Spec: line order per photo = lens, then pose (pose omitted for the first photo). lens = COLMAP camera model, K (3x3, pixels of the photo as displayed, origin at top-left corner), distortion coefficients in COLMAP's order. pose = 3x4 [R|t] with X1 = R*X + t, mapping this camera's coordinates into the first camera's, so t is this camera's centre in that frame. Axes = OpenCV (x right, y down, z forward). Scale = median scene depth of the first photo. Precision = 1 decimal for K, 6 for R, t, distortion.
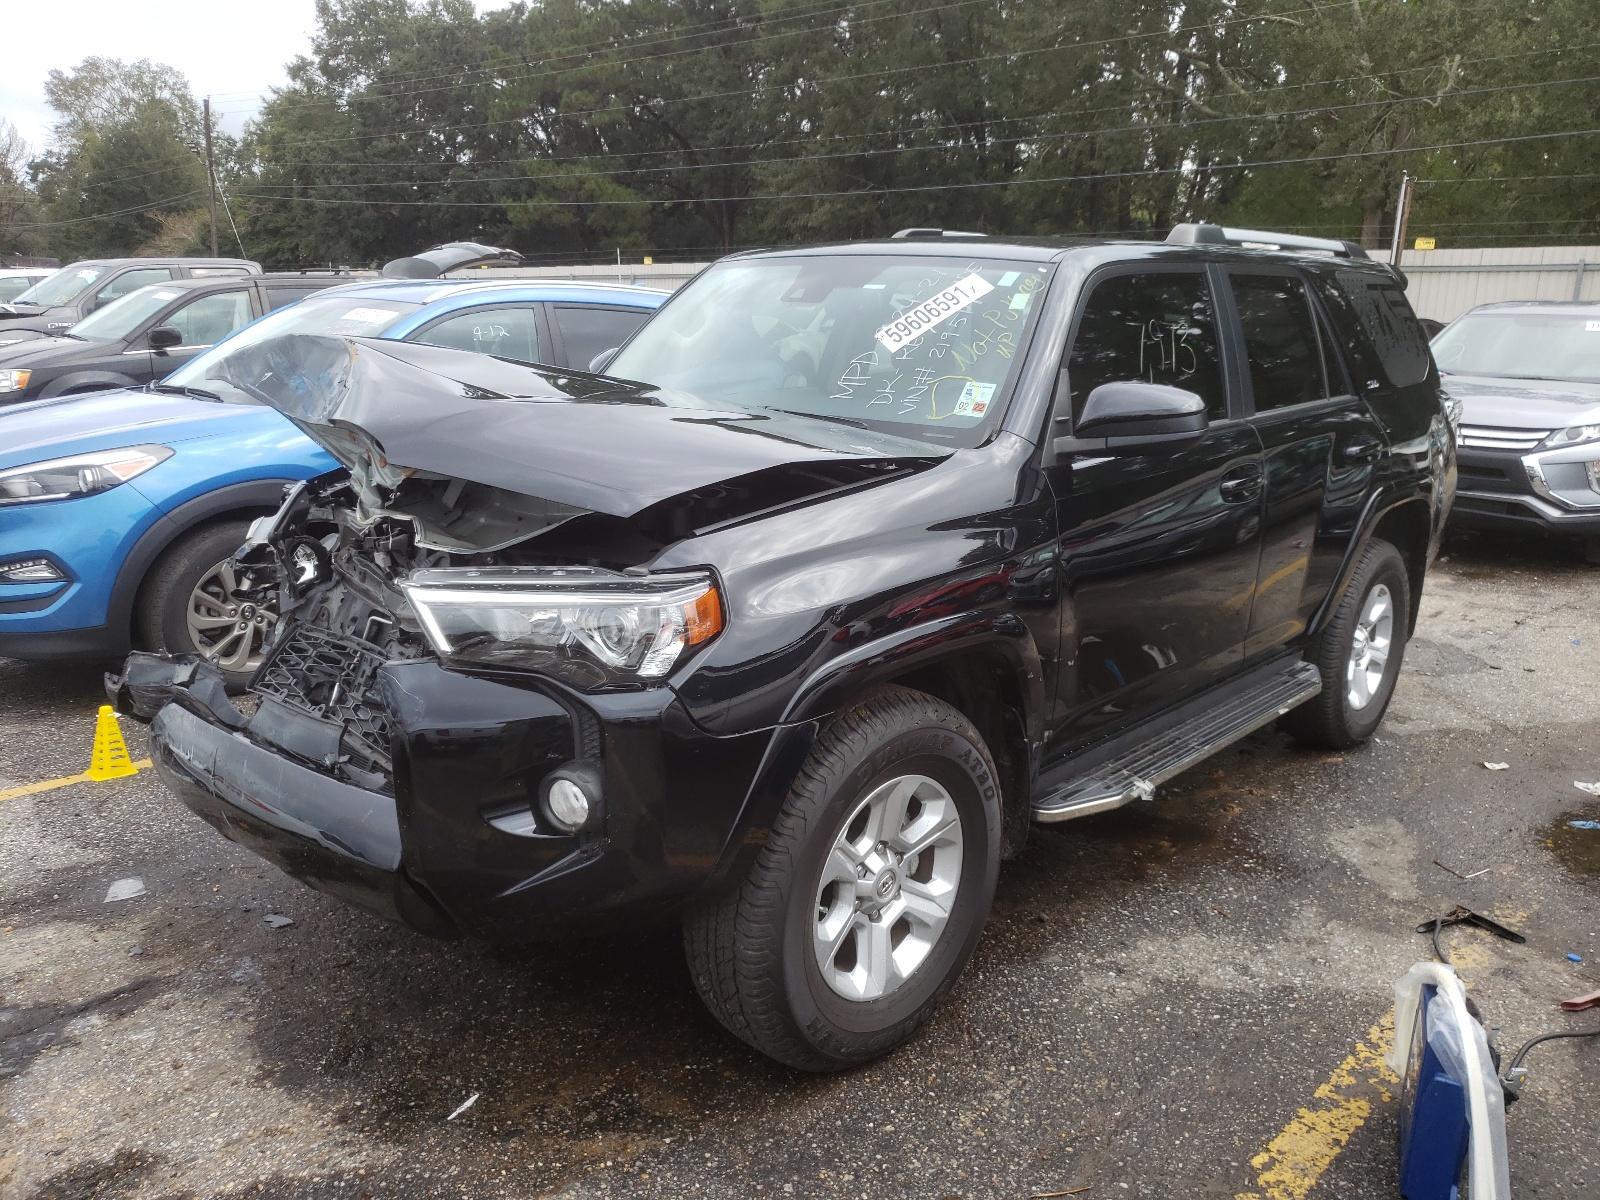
lens RADIAL K [[1248.1, 0, 805.7], [0, 1248.1, 599.3], [0, 0, 1]] dist [0.006488, 0.012443]
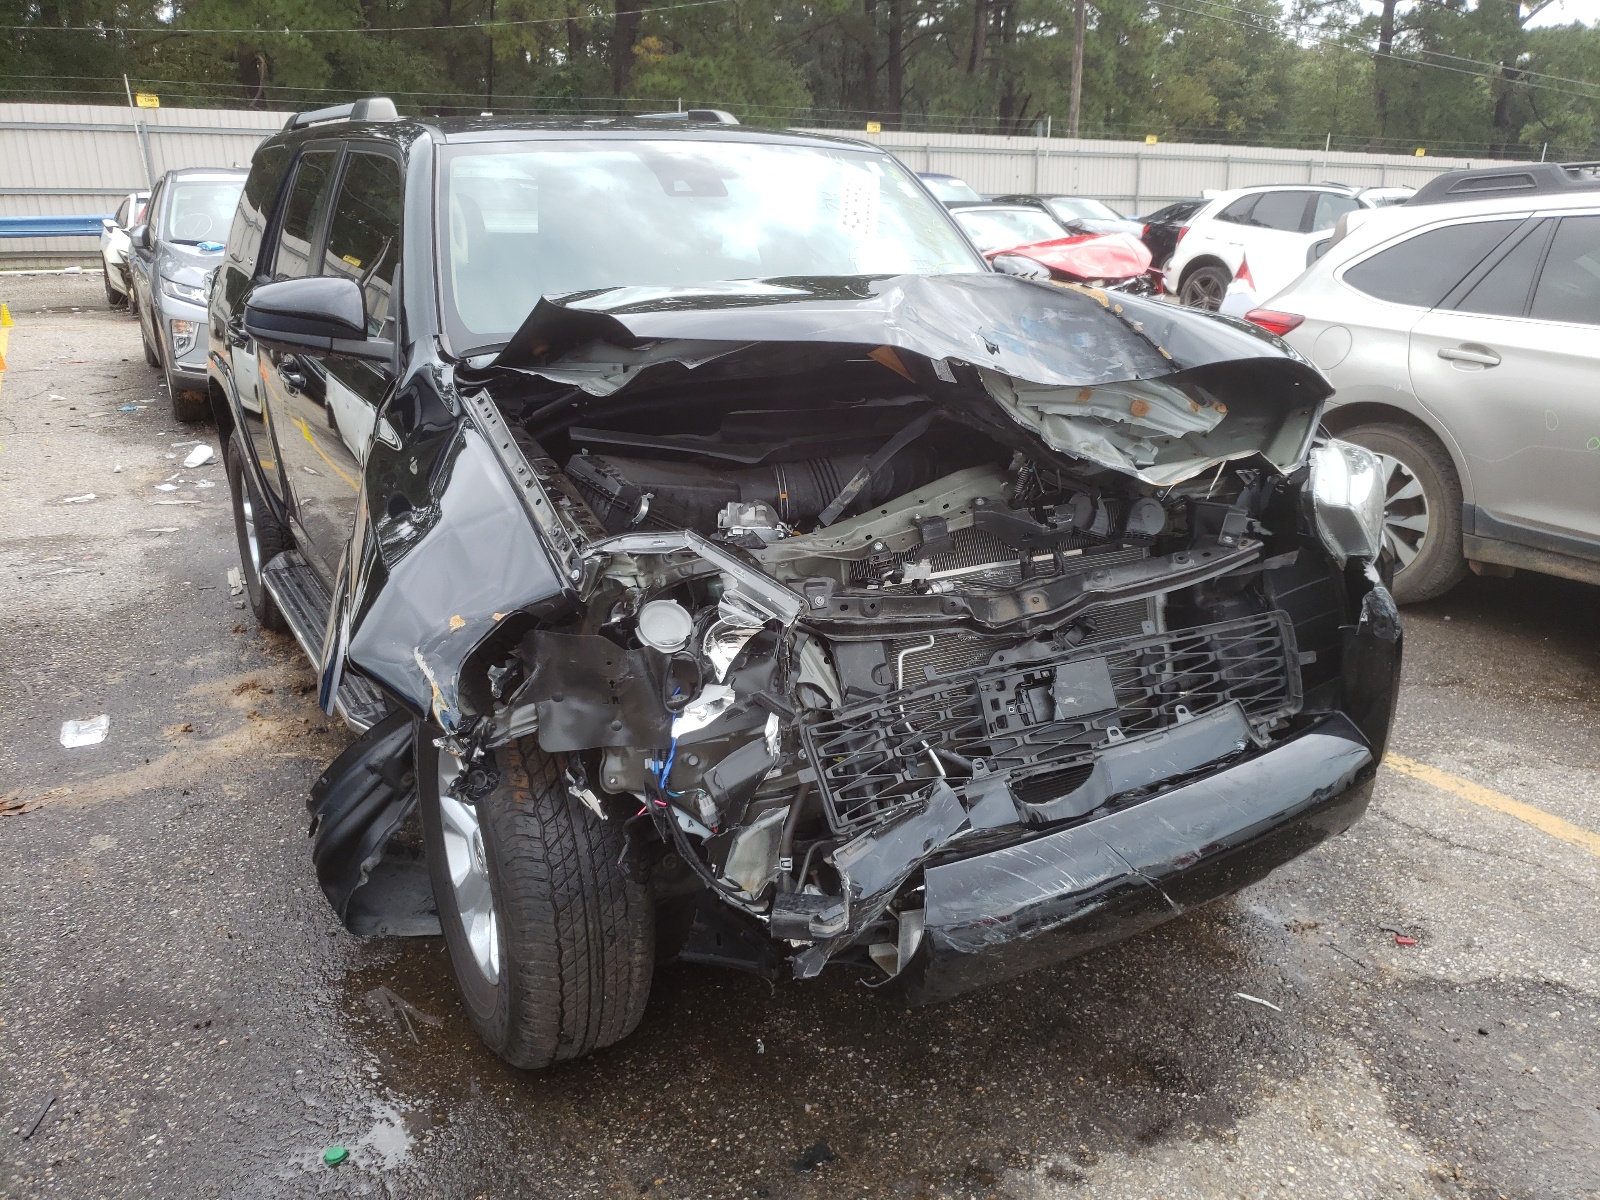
lens RADIAL K [[1248.1, 0, 796.6], [0, 1248.1, 597.0], [0, 0, 1]] dist [0.006488, 0.012443]
pose [[0.283641, -0.310430, 0.907293, -1.159040], [0.215172, 0.942628, 0.255253, -0.233031], [-0.934478, 0.122824, 0.334164, 0.937090]]
